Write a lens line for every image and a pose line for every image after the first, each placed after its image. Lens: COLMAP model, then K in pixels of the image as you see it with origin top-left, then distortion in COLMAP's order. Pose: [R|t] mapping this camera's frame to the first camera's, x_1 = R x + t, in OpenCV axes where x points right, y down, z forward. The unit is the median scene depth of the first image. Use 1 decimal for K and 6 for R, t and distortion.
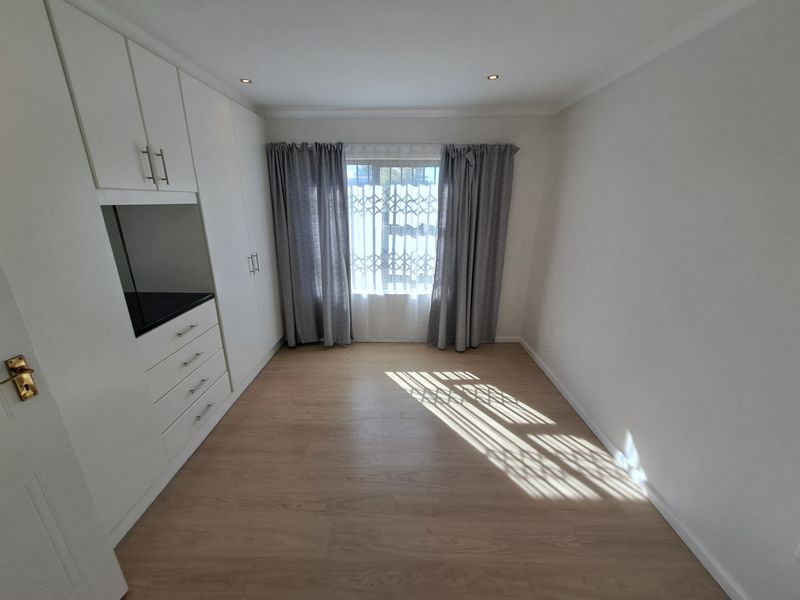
lens RADIAL K [[317.2, 0, 396.3], [0, 317.2, 300.7], [0, 0, 1]] dist [-0.002919, -0.000071]
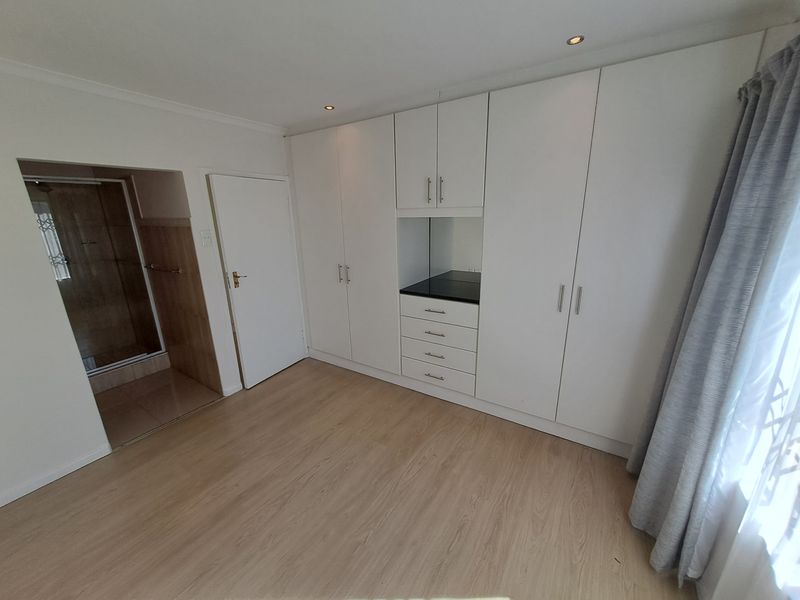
lens RADIAL K [[317.2, 0, 396.3], [0, 317.2, 300.7], [0, 0, 1]] dist [-0.002919, -0.000071]
pose [[-0.535189, 0.238713, -0.810301, 0.559312], [-0.241741, 0.875842, 0.417687, -0.522411], [0.809403, 0.419425, -0.411034, 1.585027]]
